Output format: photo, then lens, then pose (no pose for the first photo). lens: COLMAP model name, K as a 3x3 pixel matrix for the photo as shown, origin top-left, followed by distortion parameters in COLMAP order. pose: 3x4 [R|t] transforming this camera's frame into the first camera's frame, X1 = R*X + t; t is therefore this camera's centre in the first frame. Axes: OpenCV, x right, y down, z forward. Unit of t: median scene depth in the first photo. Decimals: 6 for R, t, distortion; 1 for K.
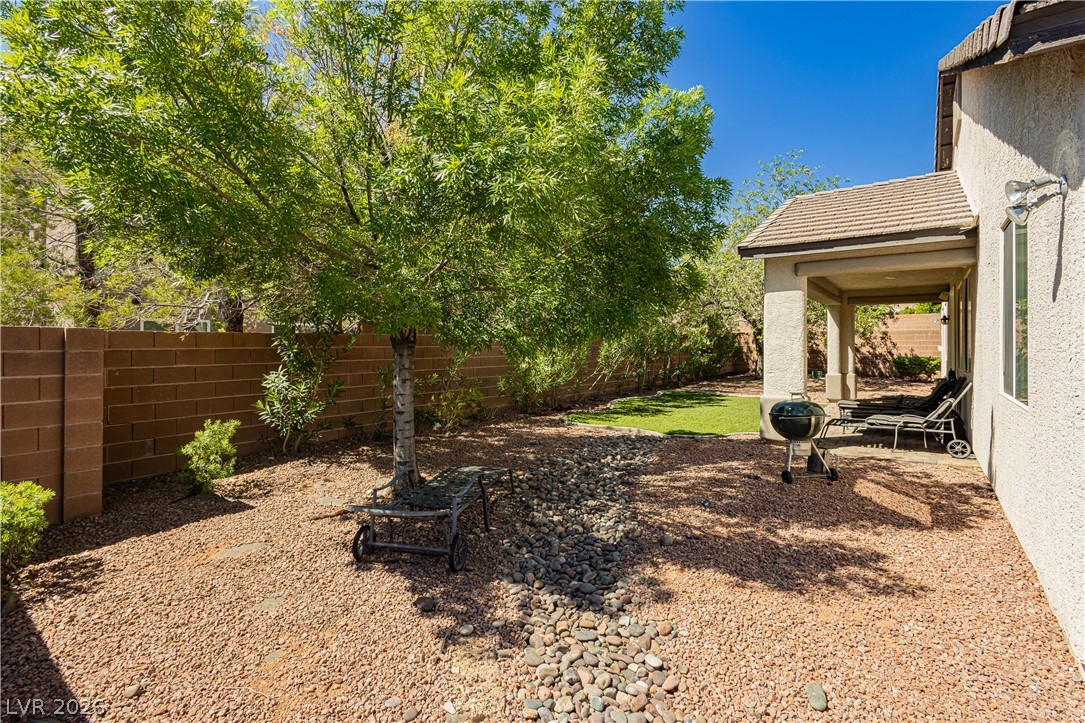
lens RADIAL K [[499.3, 0, 538.1], [0, 499.3, 355.7], [0, 0, 1]] dist [0.003903, 0.000174]
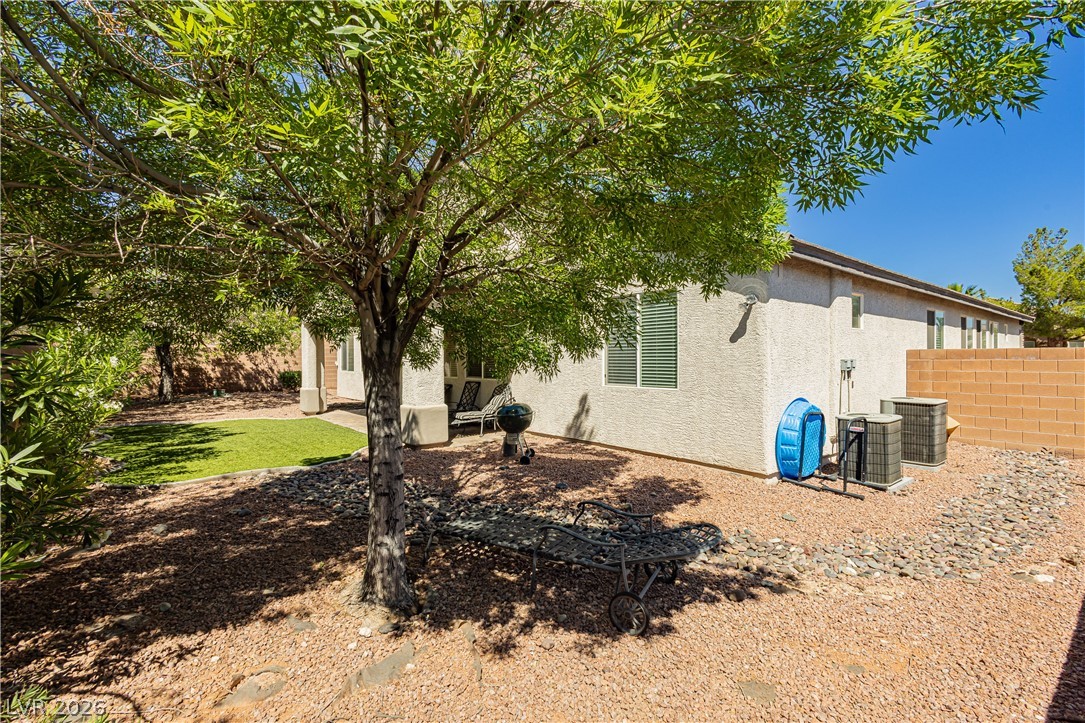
lens RADIAL K [[499.3, 0, 540.4], [0, 499.3, 362.7], [0, 0, 1]] dist [0.003903, 0.000174]
pose [[0.216267, -0.005117, 0.976321, -1.048098], [0.023548, 0.999723, 0.000023, -0.025063], [-0.976050, 0.022985, 0.216327, 0.874328]]
